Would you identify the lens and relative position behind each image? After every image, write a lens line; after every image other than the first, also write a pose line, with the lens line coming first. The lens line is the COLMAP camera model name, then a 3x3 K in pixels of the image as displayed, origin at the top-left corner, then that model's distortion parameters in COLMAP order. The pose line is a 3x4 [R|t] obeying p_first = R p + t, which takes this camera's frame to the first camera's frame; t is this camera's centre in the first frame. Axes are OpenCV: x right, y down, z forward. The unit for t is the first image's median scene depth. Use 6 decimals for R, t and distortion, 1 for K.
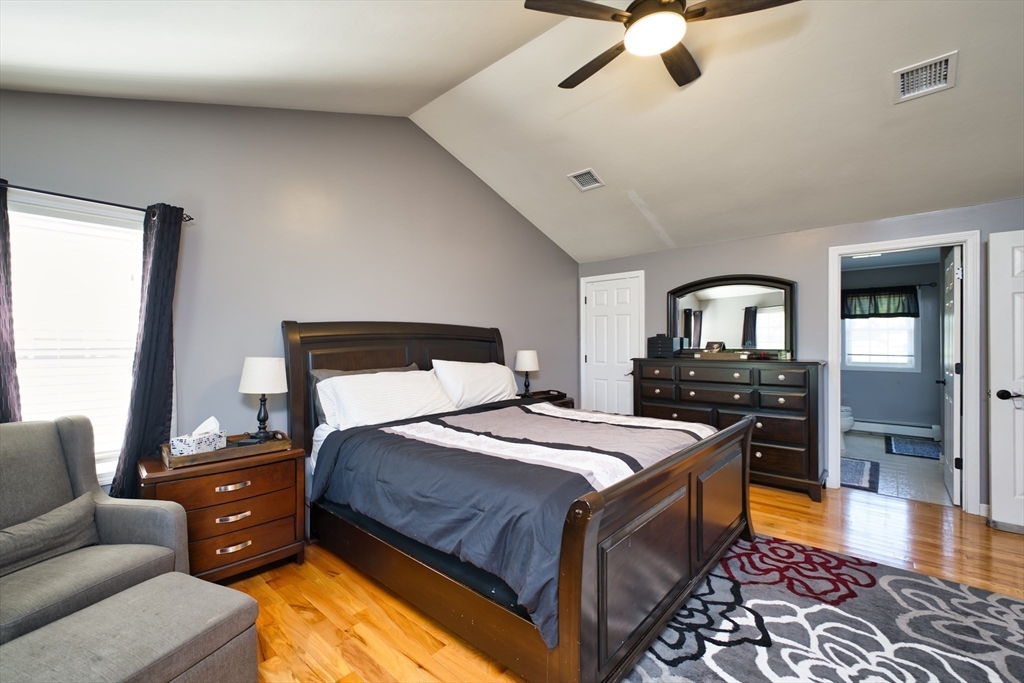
lens RADIAL K [[421.8, 0, 515.7], [0, 421.8, 344.5], [0, 0, 1]] dist [-0.002879, 0.000502]
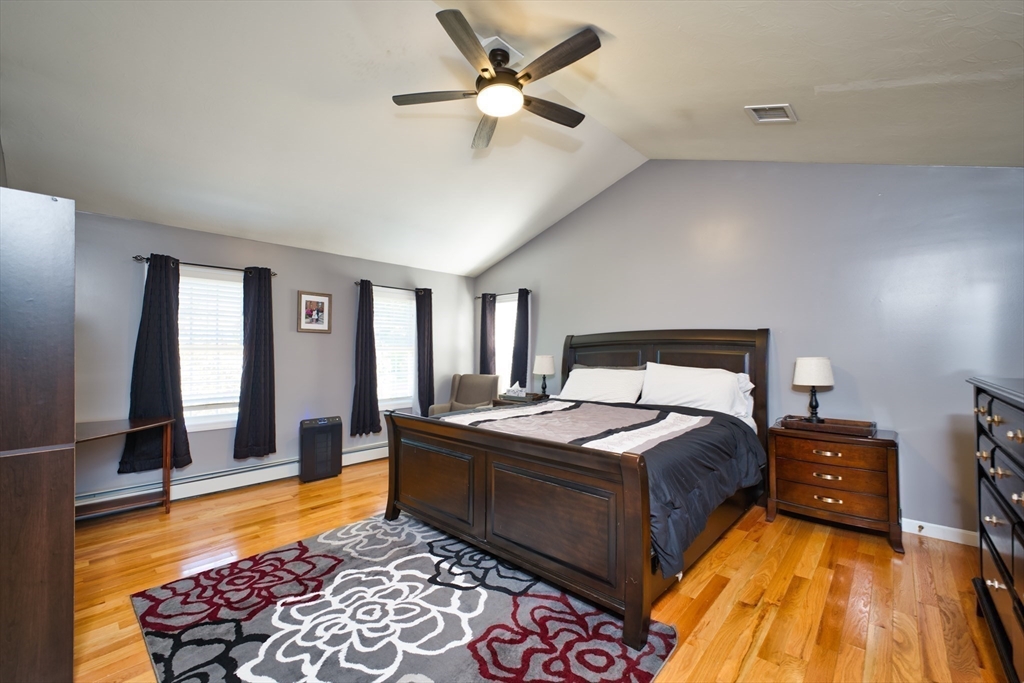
lens RADIAL K [[421.8, 0, 514.4], [0, 421.8, 342.6], [0, 0, 1]] dist [-0.002879, 0.000502]
pose [[-0.021355, -0.019899, -0.999574, 1.553163], [-0.000623, 0.999802, -0.019891, 0.010146], [0.999772, 0.000198, -0.021363, 1.053850]]
